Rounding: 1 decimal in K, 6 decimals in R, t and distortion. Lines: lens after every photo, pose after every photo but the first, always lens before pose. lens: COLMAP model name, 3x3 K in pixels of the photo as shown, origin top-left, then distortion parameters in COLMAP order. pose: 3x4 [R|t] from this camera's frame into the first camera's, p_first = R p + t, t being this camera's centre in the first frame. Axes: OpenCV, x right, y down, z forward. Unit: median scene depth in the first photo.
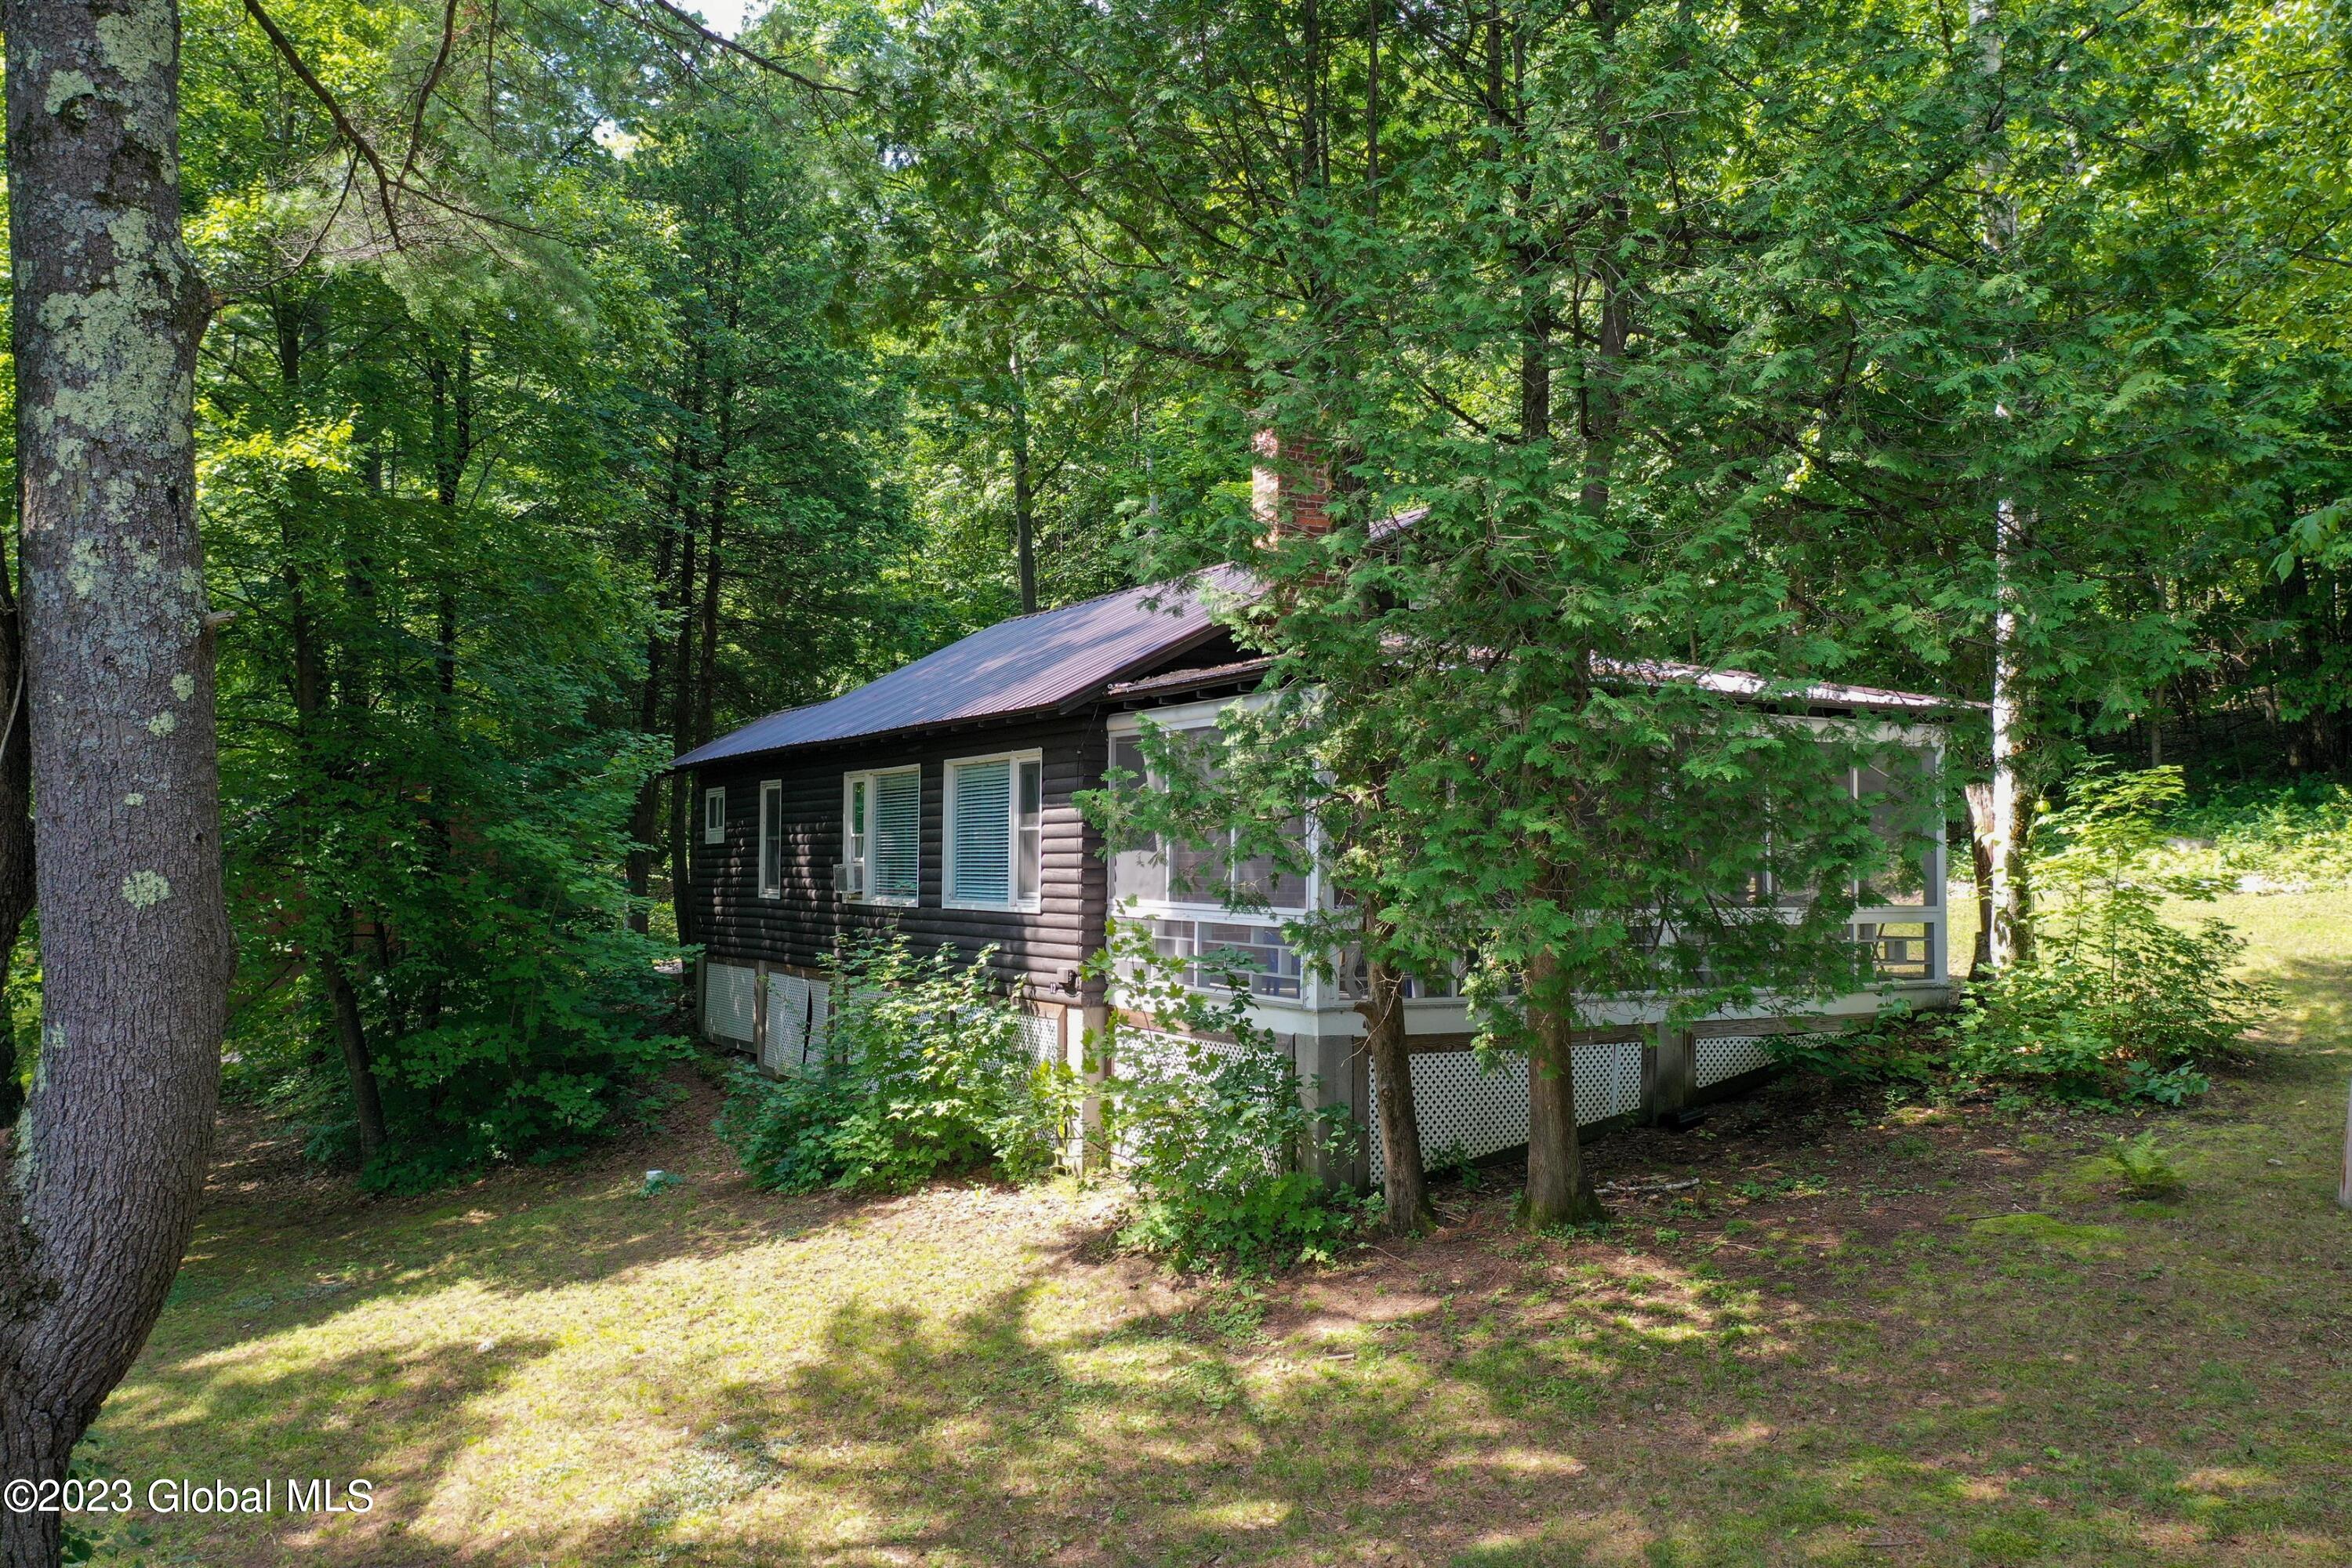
lens RADIAL K [[1867.3, 0, 1178.6], [0, 1867.3, 786.3], [0, 0, 1]] dist [0.001692, -0.001874]
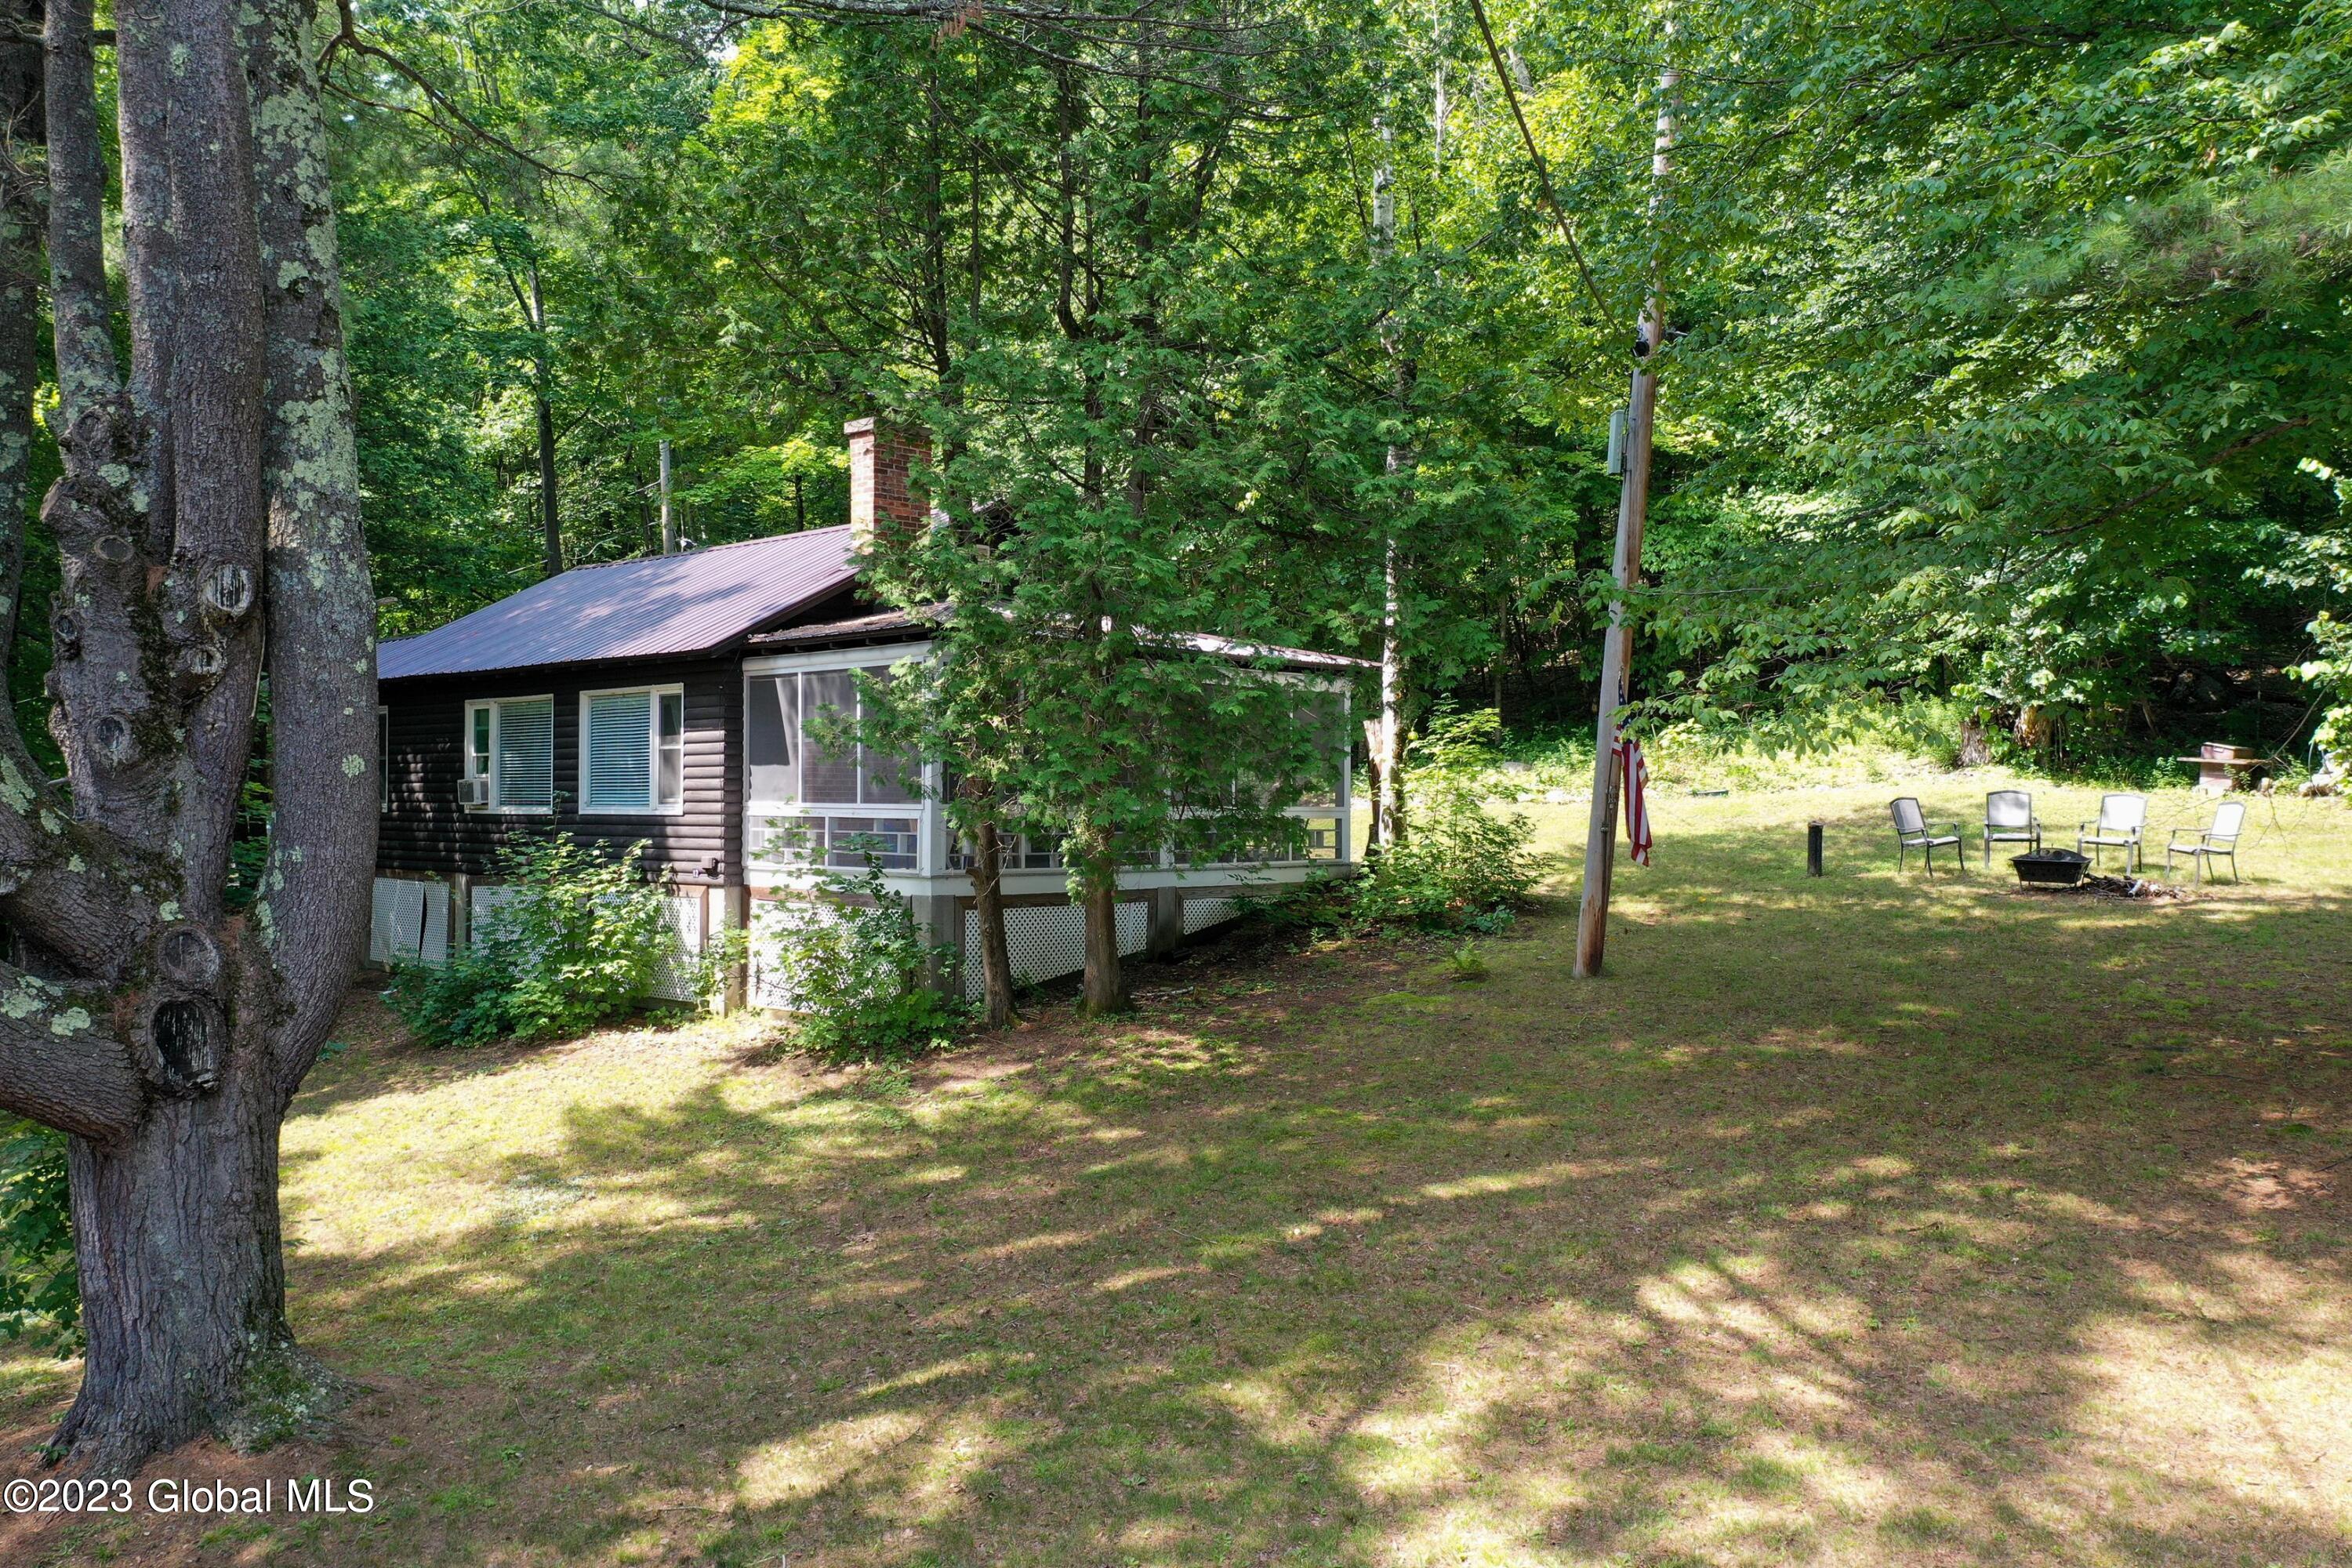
lens RADIAL K [[1867.3, 0, 1175.3], [0, 1867.3, 779.6], [0, 0, 1]] dist [0.001692, -0.001874]
pose [[0.955176, 0.001669, 0.296034, -0.159216], [-0.010705, 0.999525, 0.028906, 0.005274], [-0.295845, -0.030779, 0.954740, -0.367721]]
